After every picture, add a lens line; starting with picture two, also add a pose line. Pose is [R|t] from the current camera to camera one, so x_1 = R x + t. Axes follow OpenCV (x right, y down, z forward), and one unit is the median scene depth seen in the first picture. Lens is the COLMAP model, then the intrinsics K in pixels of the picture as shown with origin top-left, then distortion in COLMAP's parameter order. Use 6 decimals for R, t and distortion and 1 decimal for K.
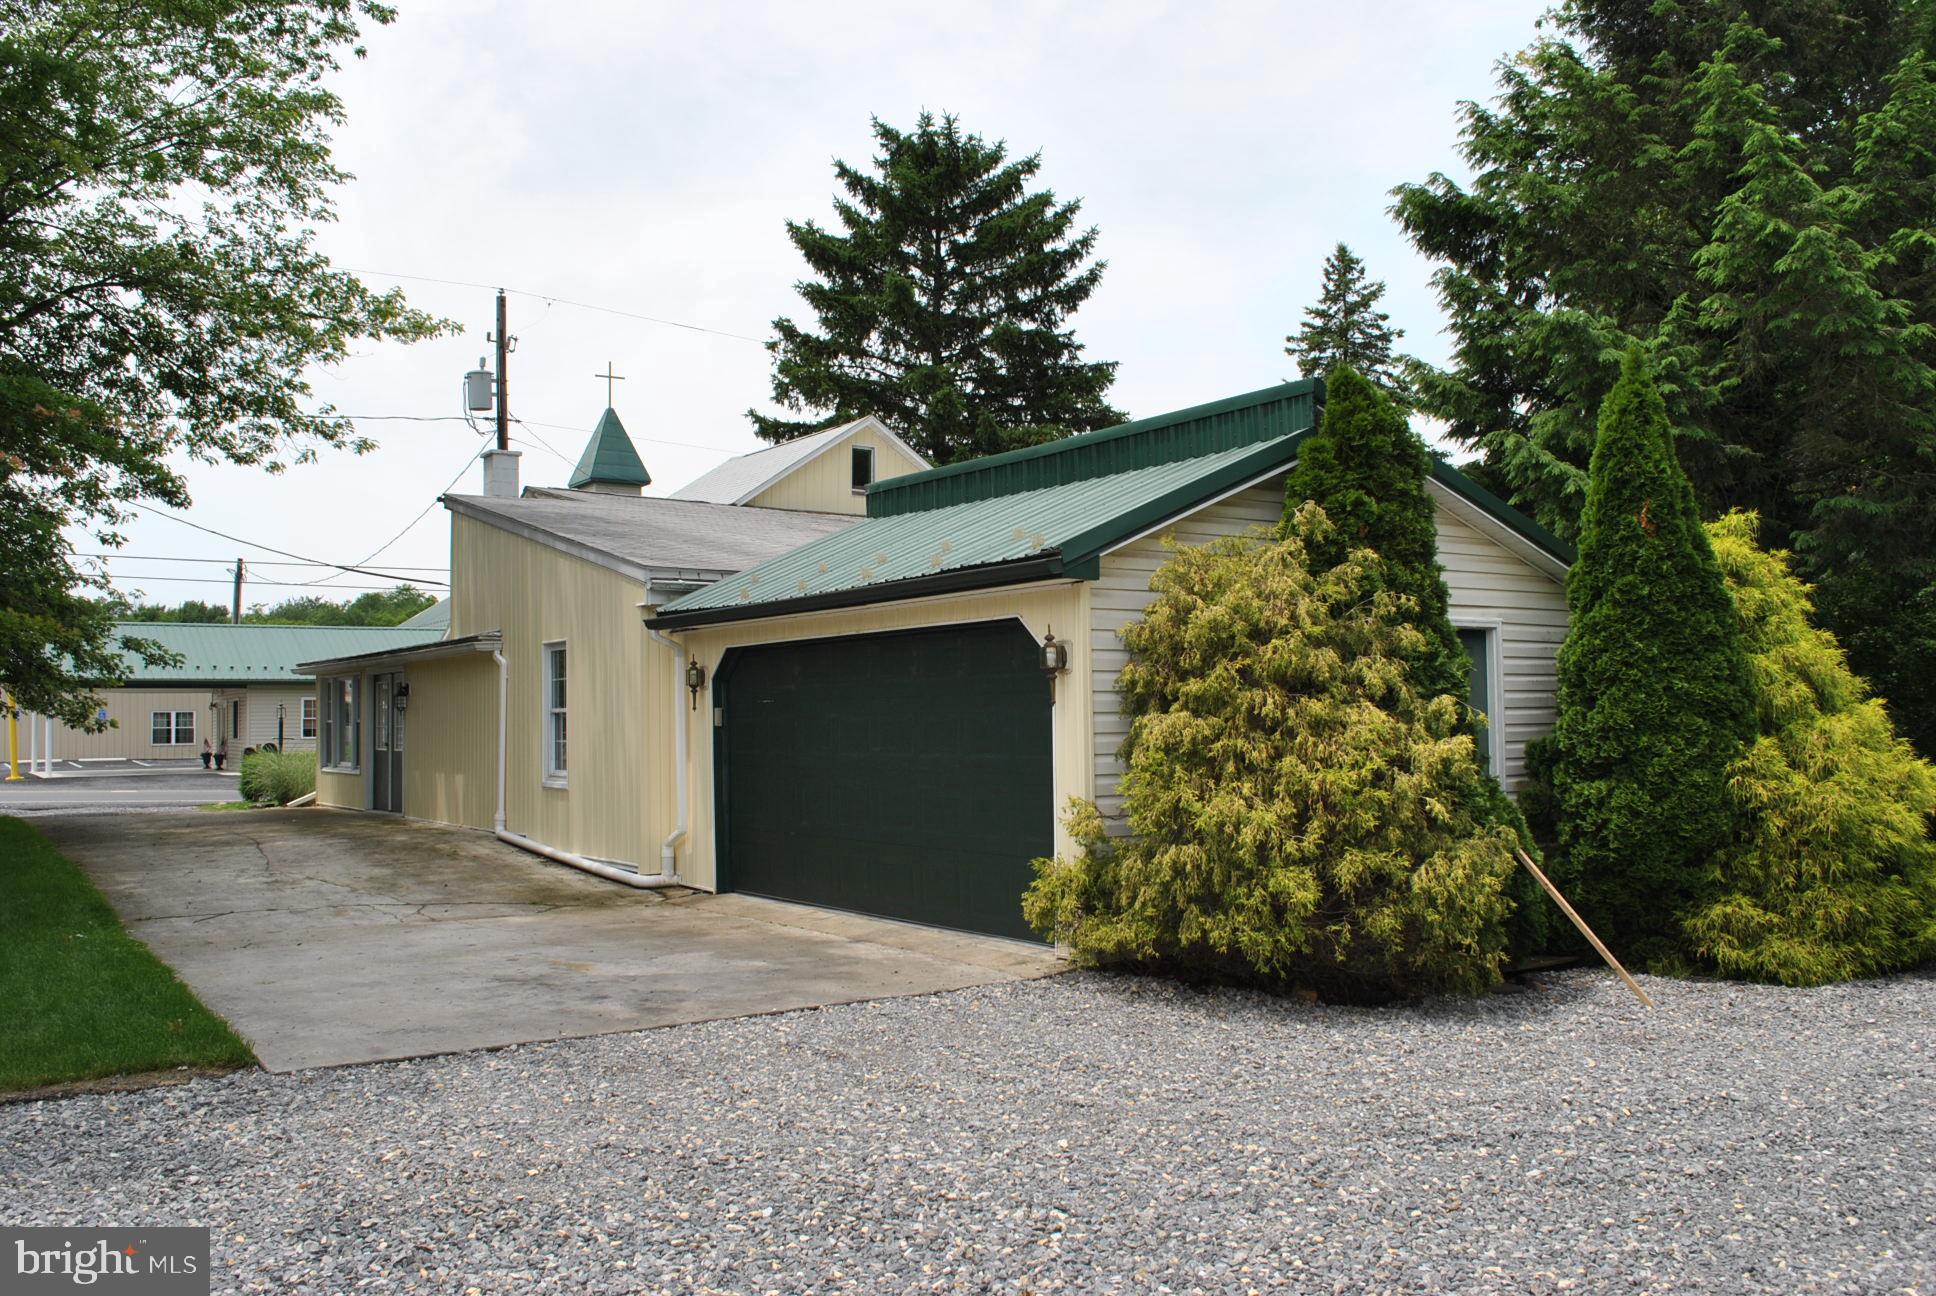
lens RADIAL K [[1660.7, 0, 963.9], [0, 1660.7, 642.9], [0, 0, 1]] dist [-0.071618, 0.009790]
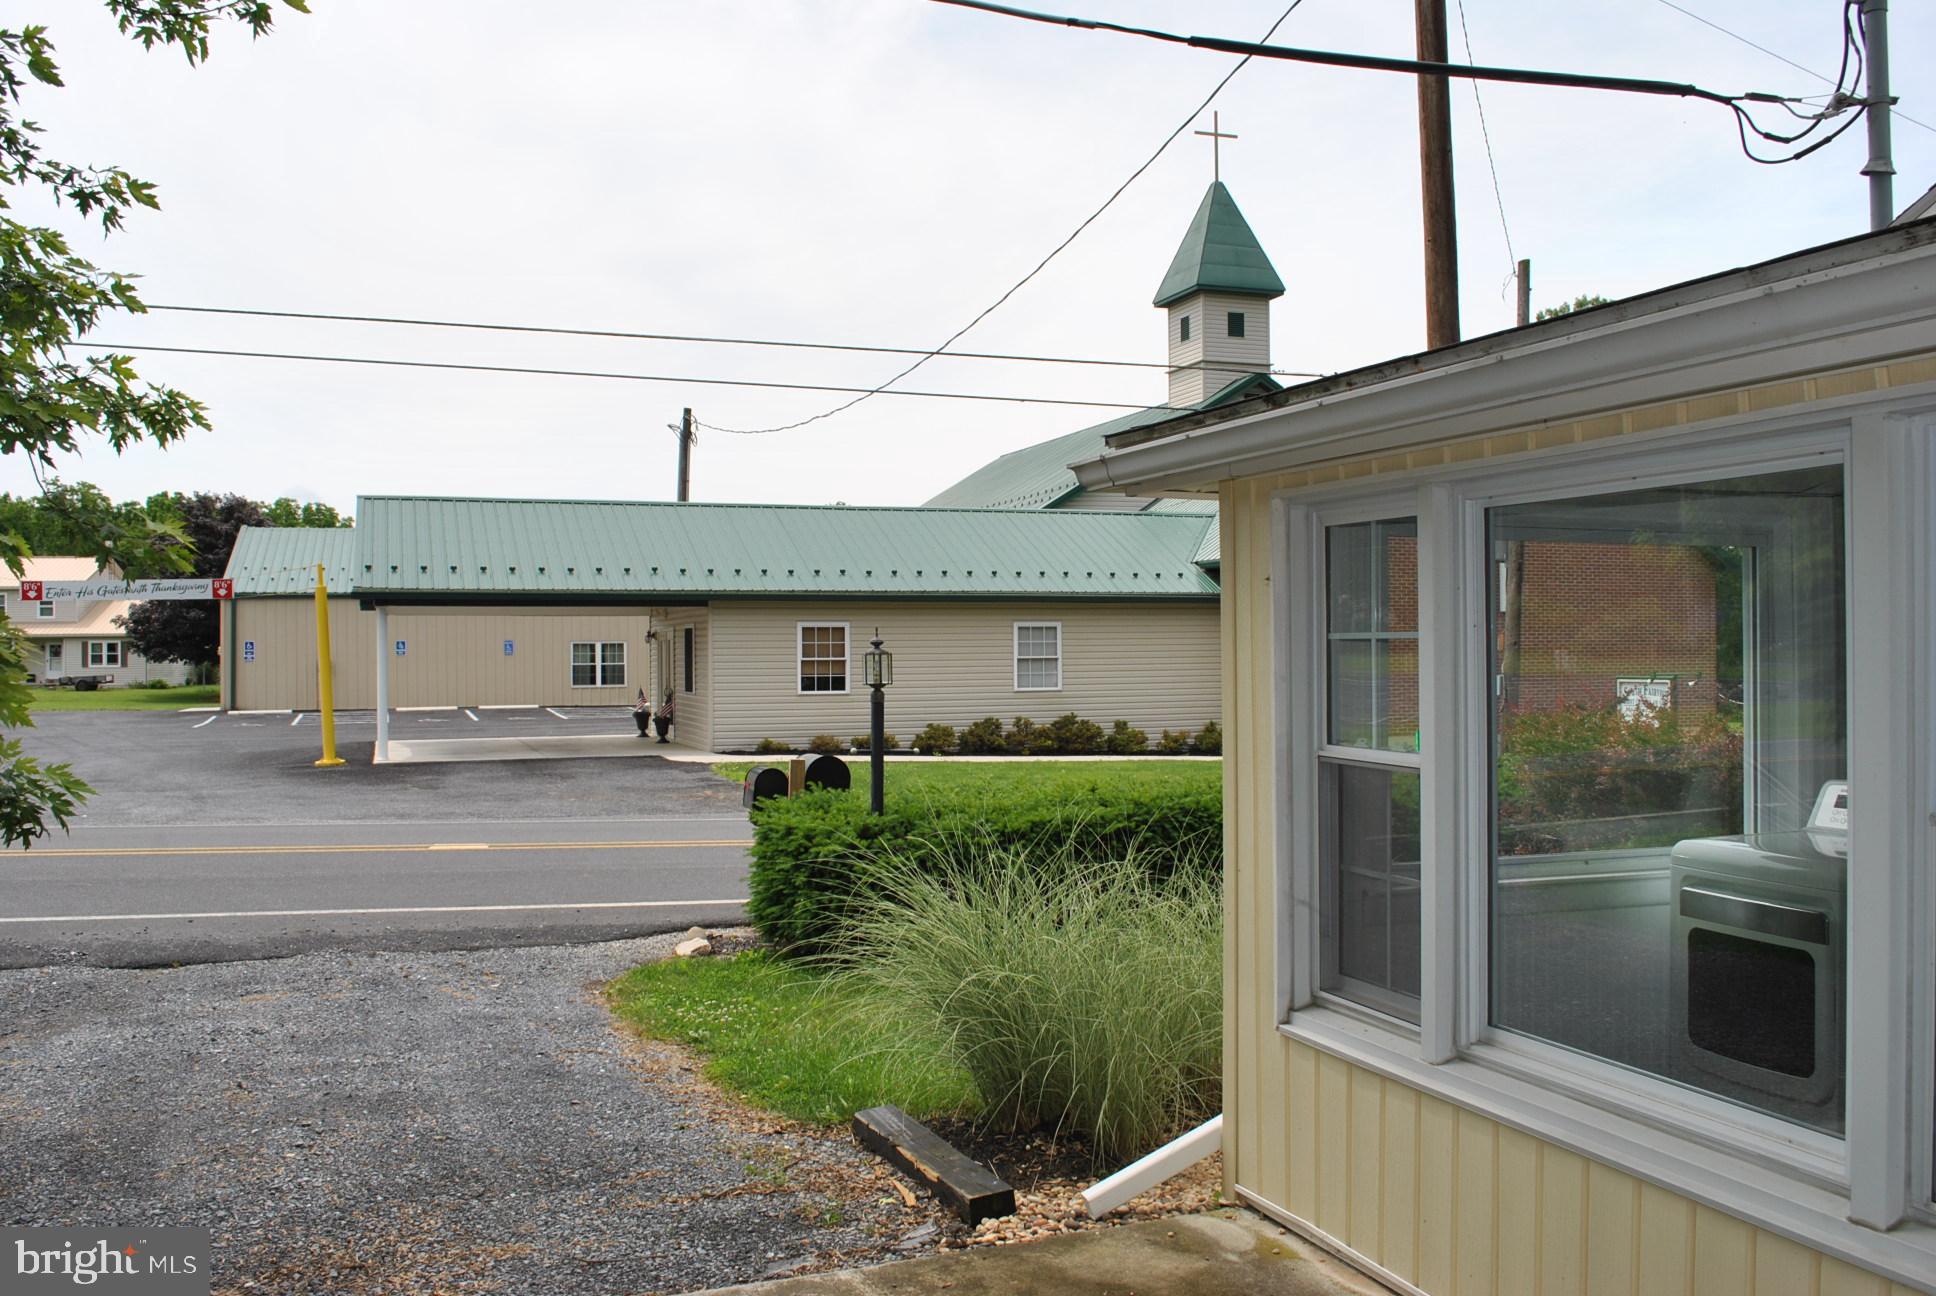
lens RADIAL K [[1660.7, 0, 970.1], [0, 1660.7, 649.5], [0, 0, 1]] dist [-0.071618, 0.009790]
pose [[0.972112, 0.006674, -0.234422, -0.179977], [0.004628, 0.998854, 0.047630, 0.013100], [0.234471, -0.047387, 0.970967, 0.387602]]
